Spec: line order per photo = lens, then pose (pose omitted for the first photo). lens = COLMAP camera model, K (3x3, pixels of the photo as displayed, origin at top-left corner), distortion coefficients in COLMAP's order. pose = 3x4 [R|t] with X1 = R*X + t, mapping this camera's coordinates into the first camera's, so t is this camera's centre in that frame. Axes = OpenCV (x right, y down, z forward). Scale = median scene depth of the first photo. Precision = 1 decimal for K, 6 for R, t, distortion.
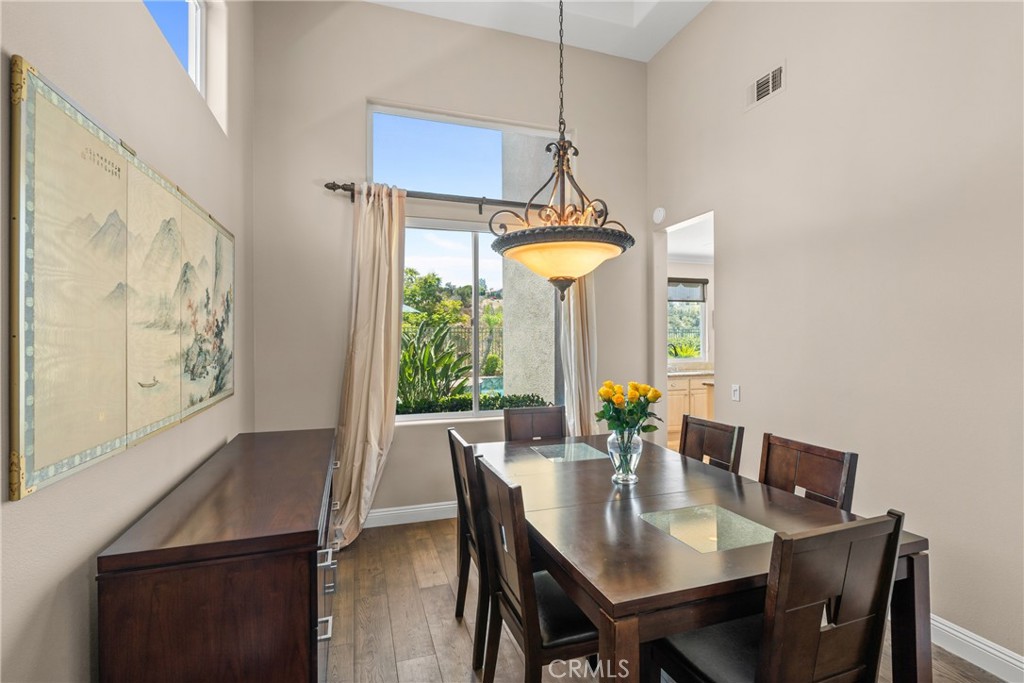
lens RADIAL K [[469.6, 0, 507.9], [0, 469.6, 336.5], [0, 0, 1]] dist [-0.007319, 0.002609]
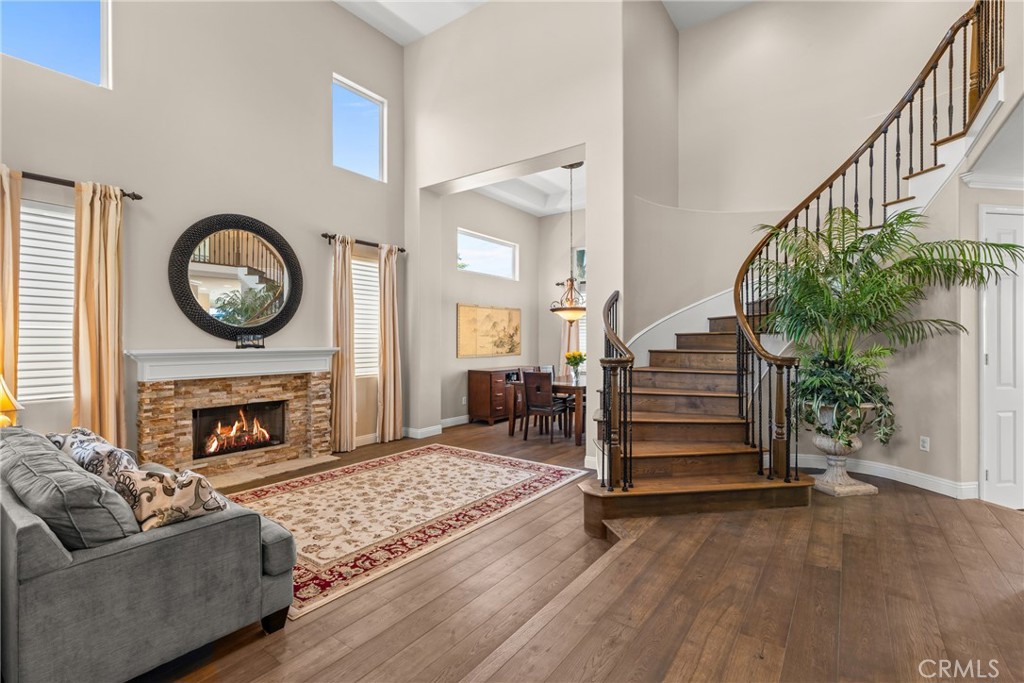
lens RADIAL K [[469.6, 0, 512.7], [0, 469.6, 345.1], [0, 0, 1]] dist [-0.007319, 0.002609]
pose [[0.577484, 0.010737, -0.816331, 2.536435], [-0.000782, 0.999920, 0.012599, 0.009771], [0.816401, -0.006638, 0.577447, -1.208635]]
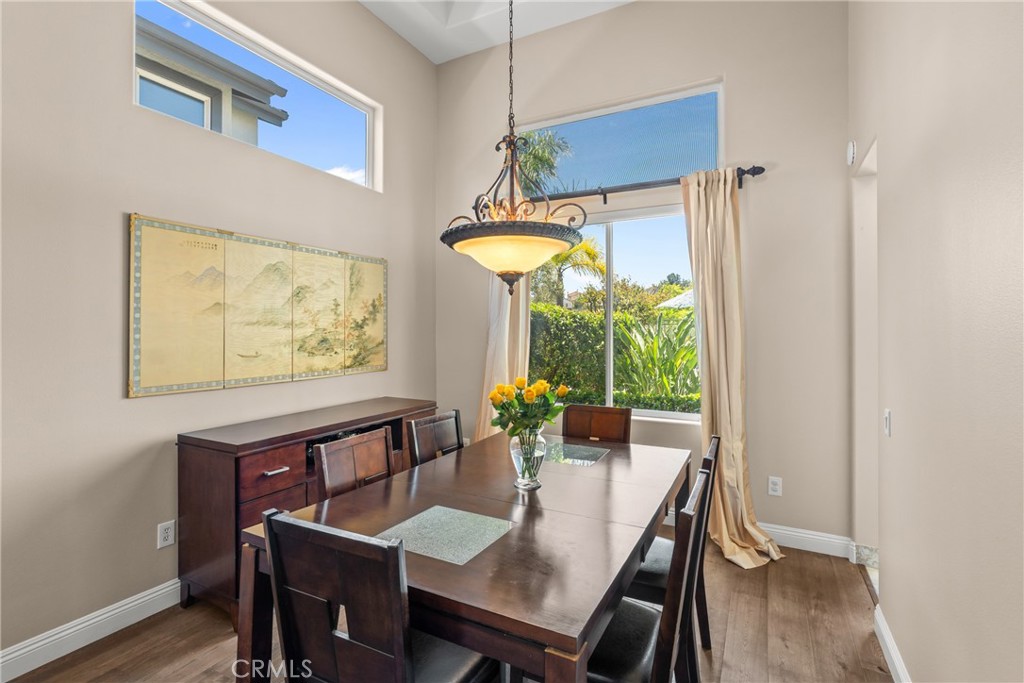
lens RADIAL K [[469.6, 0, 512.8], [0, 469.6, 328.6], [0, 0, 1]] dist [-0.007319, 0.002609]
pose [[0.691245, 0.001822, -0.722618, 0.842032], [-0.001689, 0.999998, 0.000906, -0.005878], [0.722619, 0.000594, 0.691247, 0.313093]]
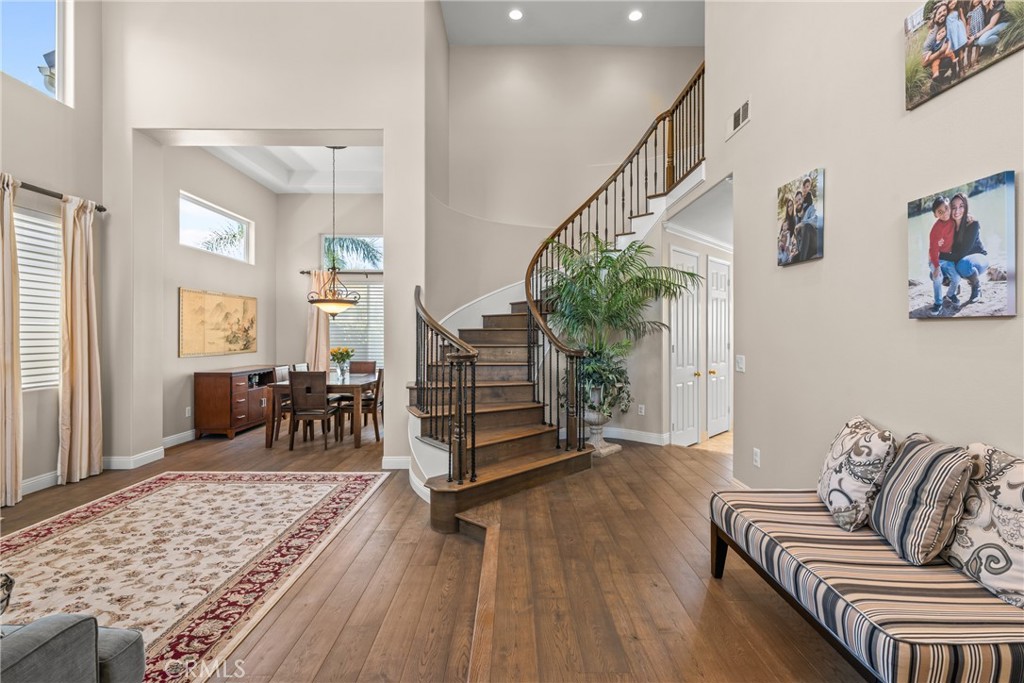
lens RADIAL K [[469.6, 0, 514.1], [0, 469.6, 337.3], [0, 0, 1]] dist [-0.007319, 0.002609]
pose [[0.948457, 0.005801, -0.316854, 2.155253], [-0.004109, 0.999974, 0.006008, 0.007680], [0.316880, -0.004397, 0.948455, -1.470208]]
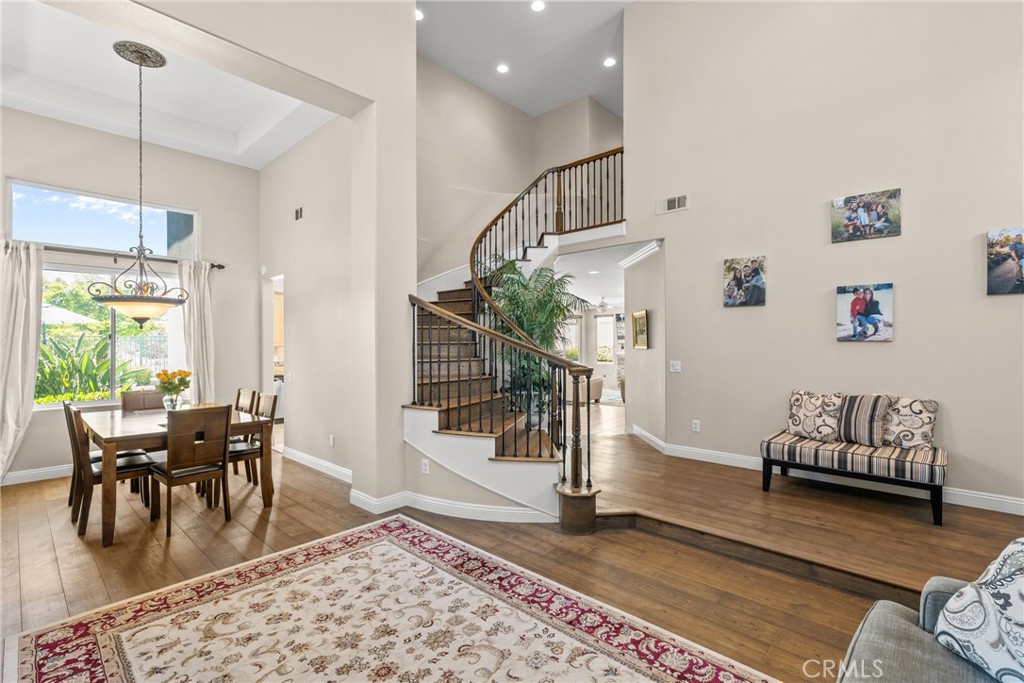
lens RADIAL K [[469.6, 0, 513.6], [0, 469.6, 341.2], [0, 0, 1]] dist [-0.007319, 0.002609]
pose [[0.873828, 0.000700, 0.486235, 0.515912], [0.001894, 0.999986, -0.004843, -0.014696], [-0.486232, 0.005153, 0.873815, -1.417442]]
